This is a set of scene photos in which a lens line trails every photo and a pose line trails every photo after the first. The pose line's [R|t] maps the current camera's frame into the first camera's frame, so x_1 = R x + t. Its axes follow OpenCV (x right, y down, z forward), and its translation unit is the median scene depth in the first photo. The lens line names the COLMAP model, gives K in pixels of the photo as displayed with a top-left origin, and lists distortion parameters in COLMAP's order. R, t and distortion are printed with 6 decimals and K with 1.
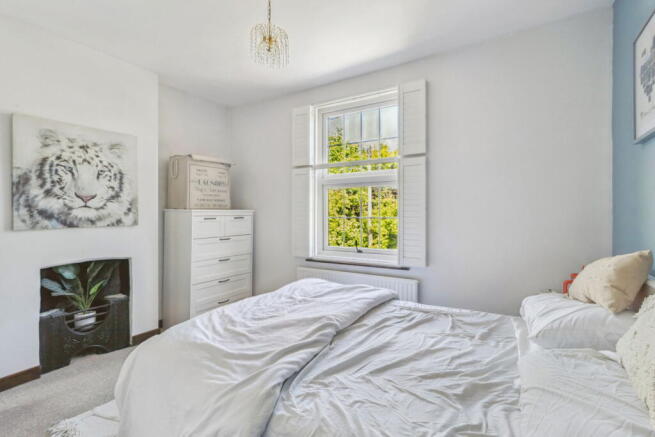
lens RADIAL K [[303.8, 0, 327.5], [0, 303.8, 218.5], [0, 0, 1]] dist [0.002656, 0.000326]
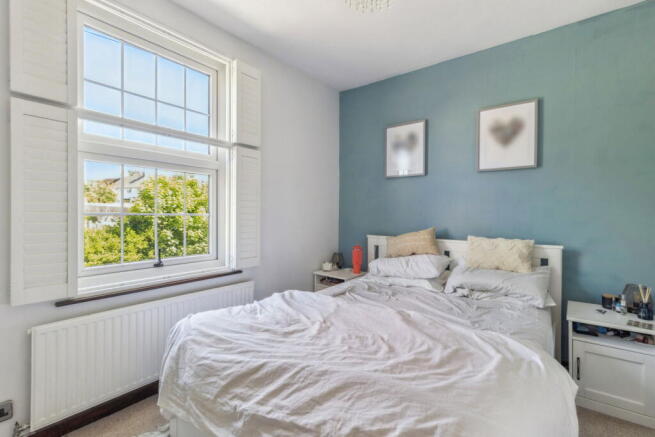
lens RADIAL K [[303.8, 0, 327.5], [0, 303.8, 218.5], [0, 0, 1]] dist [0.002656, 0.000326]
pose [[0.107172, -0.010464, 0.994185, -0.928349], [0.006240, 0.999932, 0.009852, 0.004350], [-0.994221, 0.005148, 0.107230, 1.019695]]
